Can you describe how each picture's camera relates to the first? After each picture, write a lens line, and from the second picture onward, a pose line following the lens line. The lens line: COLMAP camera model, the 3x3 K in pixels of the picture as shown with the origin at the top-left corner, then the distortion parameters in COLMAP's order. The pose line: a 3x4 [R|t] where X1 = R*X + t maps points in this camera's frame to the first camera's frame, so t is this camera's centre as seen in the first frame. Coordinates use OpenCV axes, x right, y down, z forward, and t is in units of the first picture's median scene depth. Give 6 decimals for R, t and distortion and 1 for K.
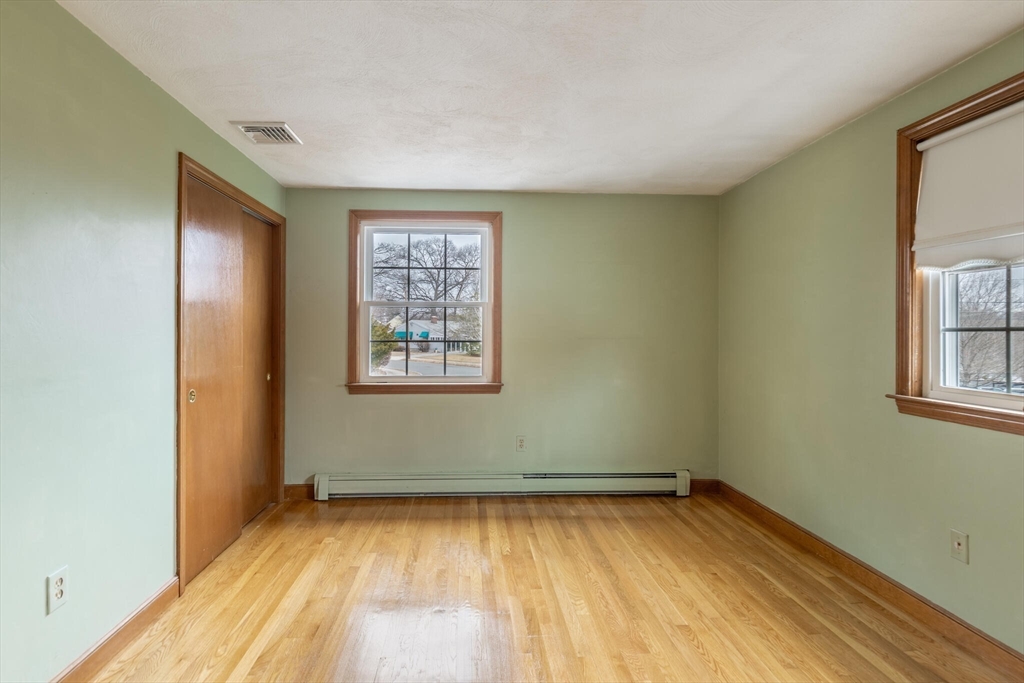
lens RADIAL K [[479.1, 0, 537.4], [0, 479.1, 332.6], [0, 0, 1]] dist [0.012399, -0.002958]
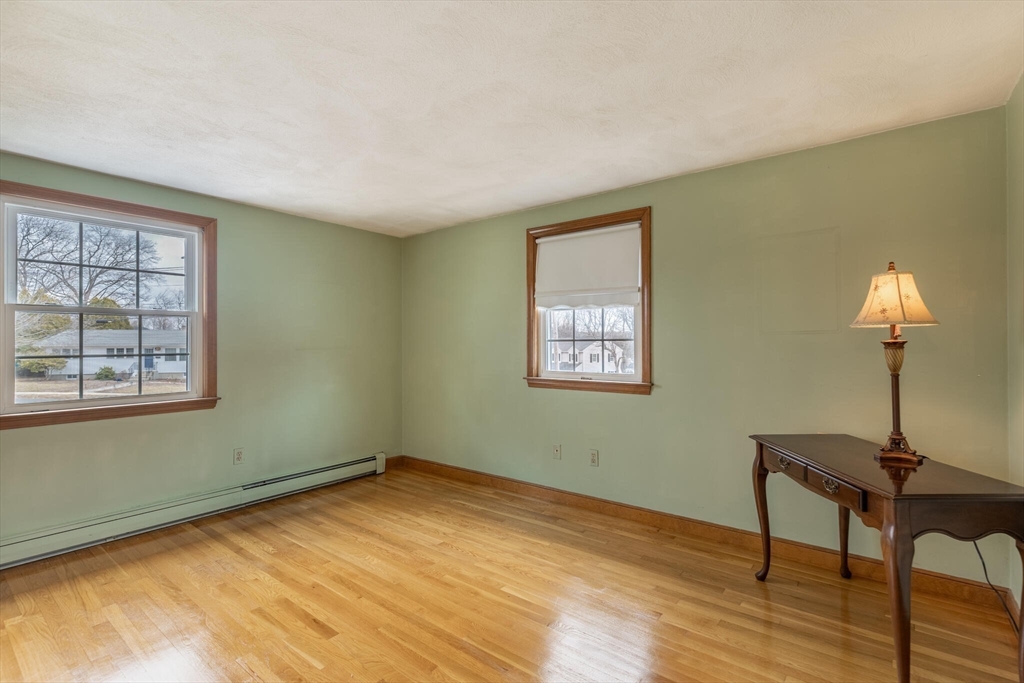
lens RADIAL K [[479.1, 0, 497.3], [0, 479.1, 340.6], [0, 0, 1]] dist [0.012399, -0.002958]
pose [[0.664606, -0.001592, 0.747192, -0.527301], [0.007017, 0.999967, -0.004111, 0.000302], [-0.747161, 0.007975, 0.664595, -0.079177]]
